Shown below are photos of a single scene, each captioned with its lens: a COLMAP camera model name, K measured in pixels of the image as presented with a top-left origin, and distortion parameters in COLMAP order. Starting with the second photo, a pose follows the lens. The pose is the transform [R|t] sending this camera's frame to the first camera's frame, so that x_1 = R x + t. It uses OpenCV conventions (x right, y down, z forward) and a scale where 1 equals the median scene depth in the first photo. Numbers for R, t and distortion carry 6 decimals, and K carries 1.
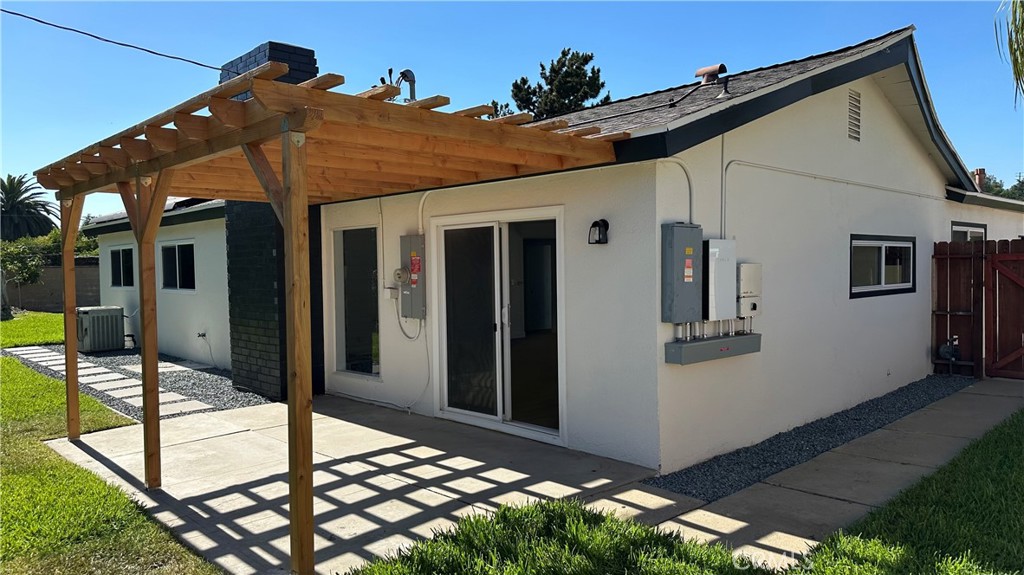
lens RADIAL K [[730.1, 0, 512.0], [0, 730.1, 287.5], [0, 0, 1]] dist [0.102891, -0.002538]
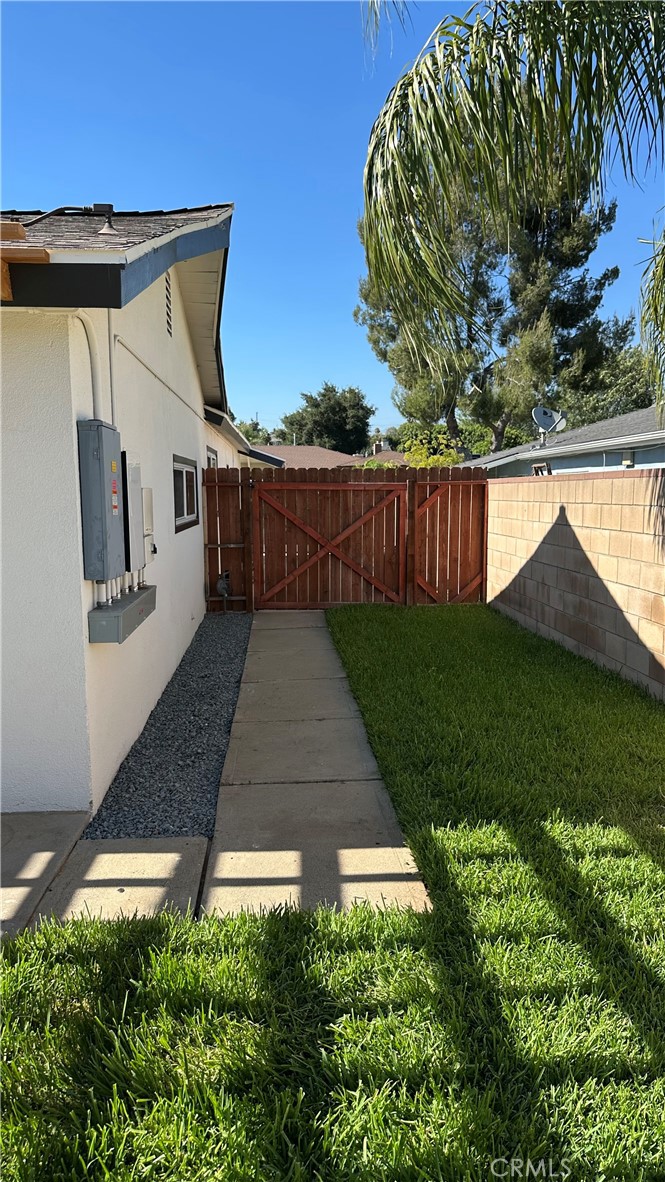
lens RADIAL K [[842.7, 0, 332.5], [0, 842.7, 591.0], [0, 0, 1]] dist [0.102891, -0.002538]
pose [[0.634357, -0.078994, 0.768994, -0.221395], [0.013216, 0.995728, 0.091382, -0.006589], [-0.772927, -0.047806, 0.632691, 0.373924]]
